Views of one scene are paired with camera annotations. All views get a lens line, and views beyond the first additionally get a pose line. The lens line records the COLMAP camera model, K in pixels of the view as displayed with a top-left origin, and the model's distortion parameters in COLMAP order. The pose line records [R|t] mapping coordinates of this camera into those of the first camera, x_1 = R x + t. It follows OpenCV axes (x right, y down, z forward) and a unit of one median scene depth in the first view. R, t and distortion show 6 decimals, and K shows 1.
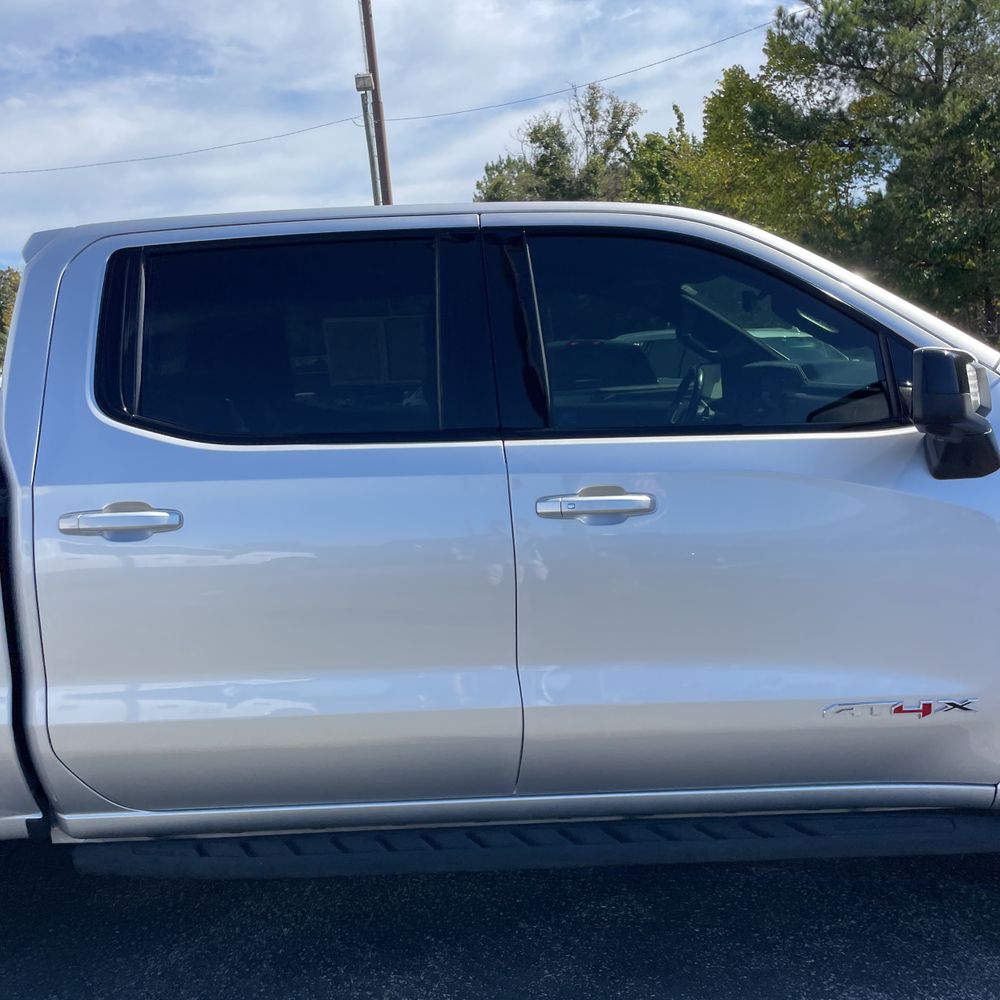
lens RADIAL K [[1047.8, 0, 477.7], [0, 1047.8, 498.9], [0, 0, 1]] dist [-0.001017, -0.004265]
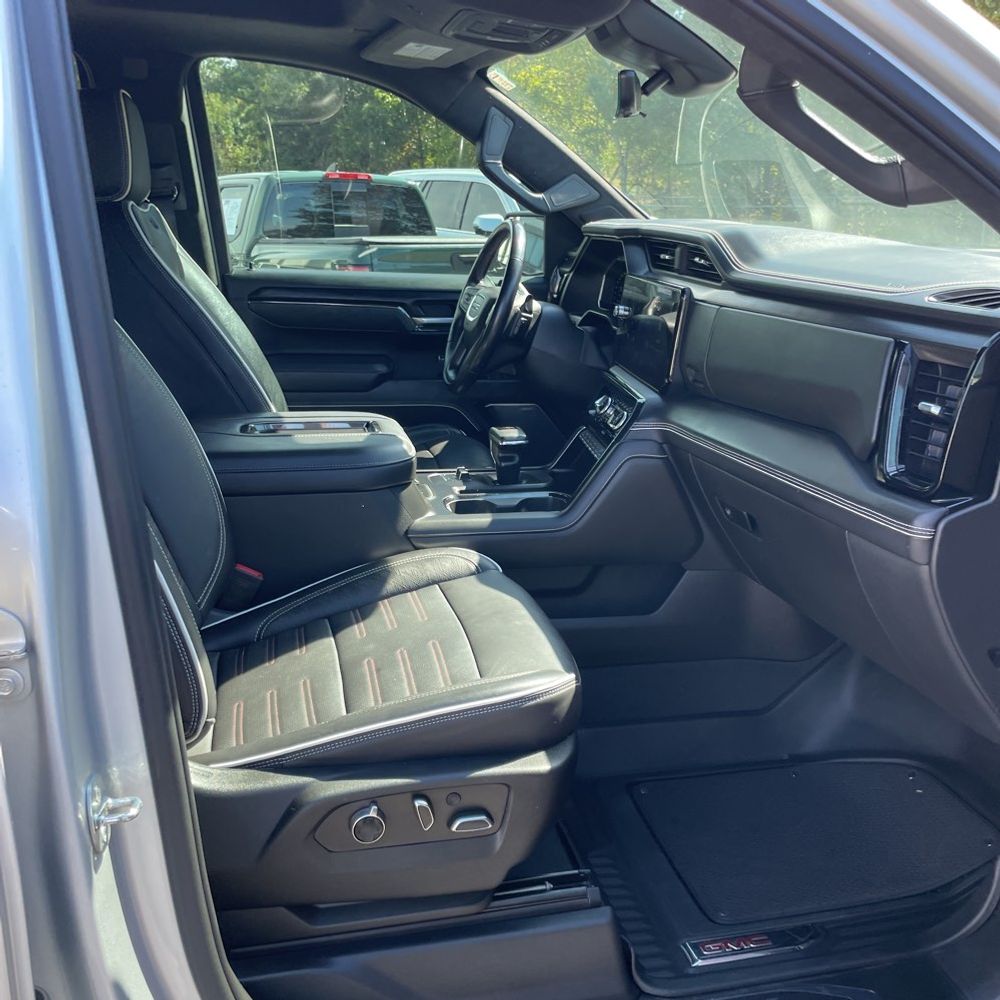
lens RADIAL K [[1075.2, 0, 500.0], [0, 1075.2, 500.0], [0, 0, 1]] dist [0.018559, 0.002192]
pose [[0.972279, 0.005824, 0.233753, 0.009006], [-0.037866, 0.990416, 0.132827, -0.007061], [-0.230739, -0.137996, 0.963181, 0.055813]]
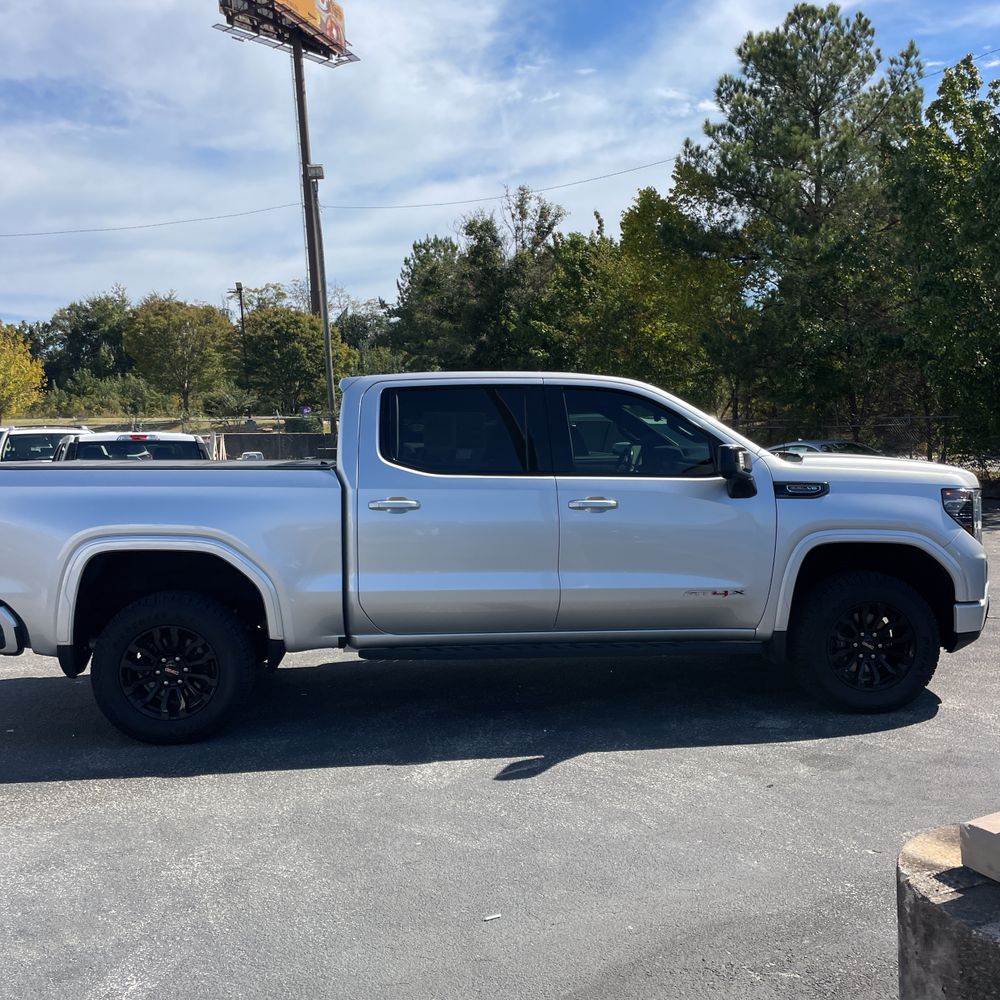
lens RADIAL K [[1075.2, 0, 500.0], [0, 1075.2, 500.0], [0, 0, 1]] dist [0.018559, 0.002192]
pose [[0.993464, 0.032218, 0.109500, -0.037035], [-0.025102, 0.997520, -0.065756, 0.016368], [-0.111347, 0.062577, 0.991809, -0.142623]]
